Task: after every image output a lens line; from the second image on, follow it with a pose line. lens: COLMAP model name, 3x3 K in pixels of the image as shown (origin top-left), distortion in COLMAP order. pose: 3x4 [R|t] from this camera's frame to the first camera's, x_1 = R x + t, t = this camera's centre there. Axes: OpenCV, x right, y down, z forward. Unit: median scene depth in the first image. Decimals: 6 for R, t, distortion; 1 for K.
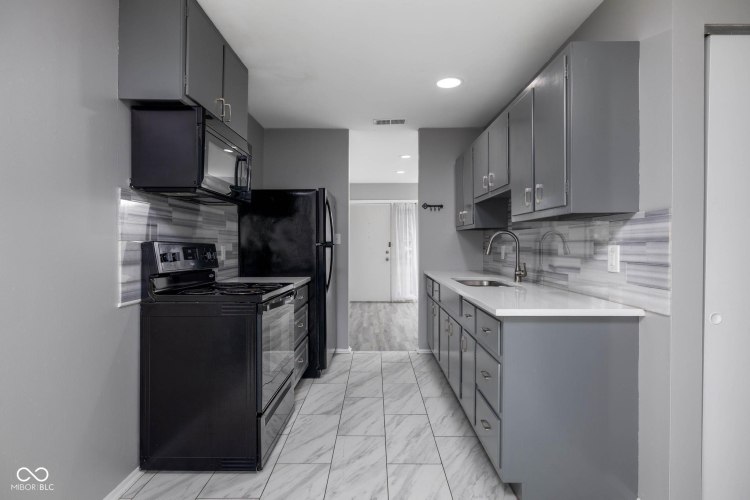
lens RADIAL K [[388.6, 0, 376.5], [0, 388.6, 247.0], [0, 0, 1]] dist [-0.000630, 0.001726]
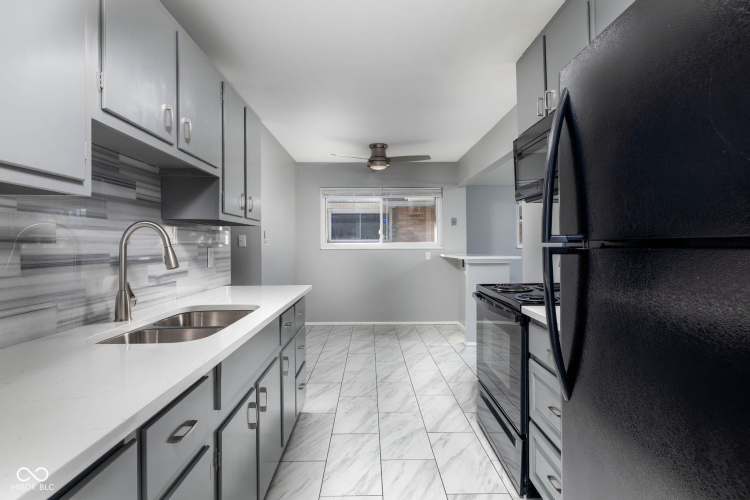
lens RADIAL K [[388.6, 0, 376.5], [0, 388.6, 247.0], [0, 0, 1]] dist [-0.000630, 0.001726]
pose [[-0.999754, 0.012064, -0.018609, 0.042032], [0.011817, 0.999842, 0.013309, -0.014893], [0.018766, 0.013086, -0.999738, 1.837500]]
